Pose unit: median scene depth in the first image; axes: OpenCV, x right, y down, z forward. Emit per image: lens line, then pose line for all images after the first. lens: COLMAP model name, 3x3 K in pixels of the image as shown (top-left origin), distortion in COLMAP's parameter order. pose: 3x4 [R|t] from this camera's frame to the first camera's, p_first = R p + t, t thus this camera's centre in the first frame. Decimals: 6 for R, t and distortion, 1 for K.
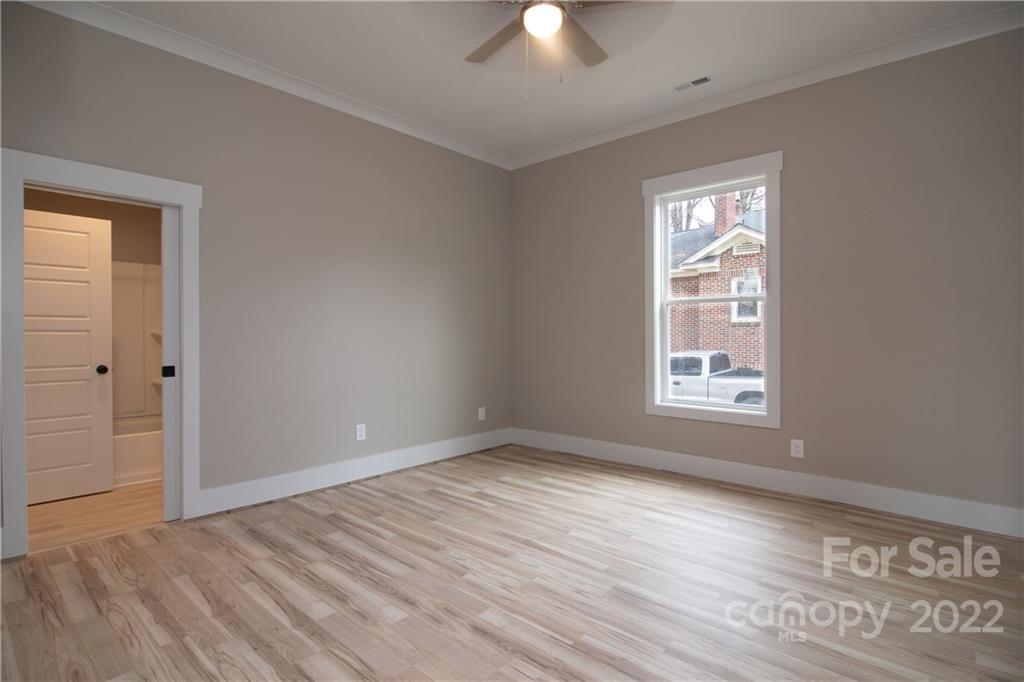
lens RADIAL K [[518.9, 0, 509.4], [0, 518.9, 341.6], [0, 0, 1]] dist [0.000531, -0.001323]
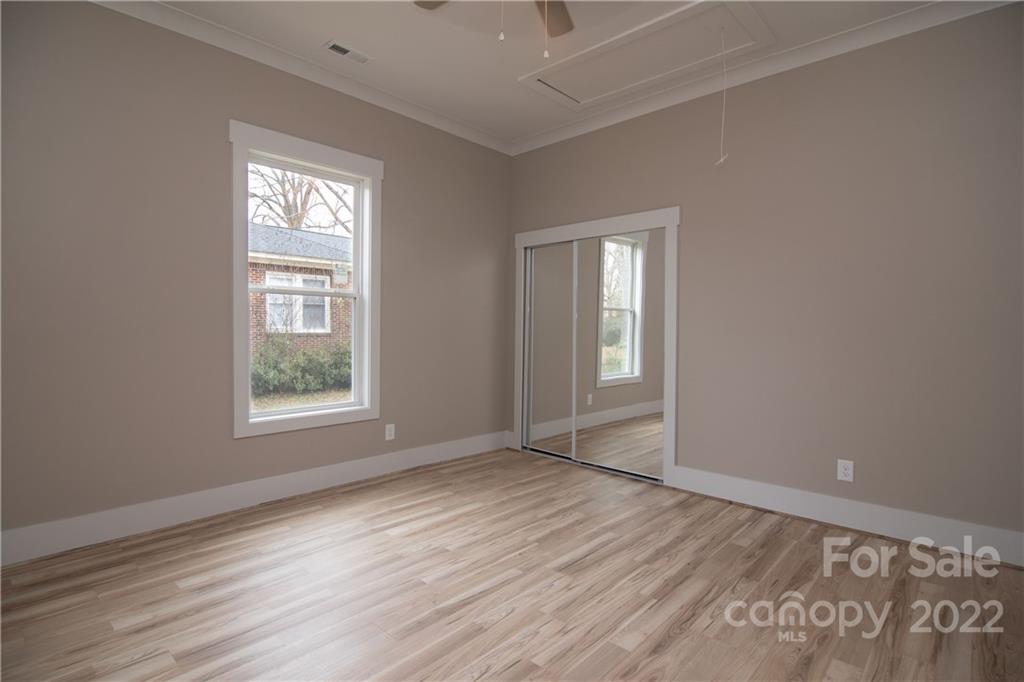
lens RADIAL K [[518.9, 0, 514.4], [0, 518.9, 346.6], [0, 0, 1]] dist [0.000531, -0.001323]
pose [[0.000120, -0.031905, 0.999491, -0.565781], [0.007985, 0.999459, 0.031903, -0.014501], [-0.999968, 0.007977, 0.000374, 0.722877]]
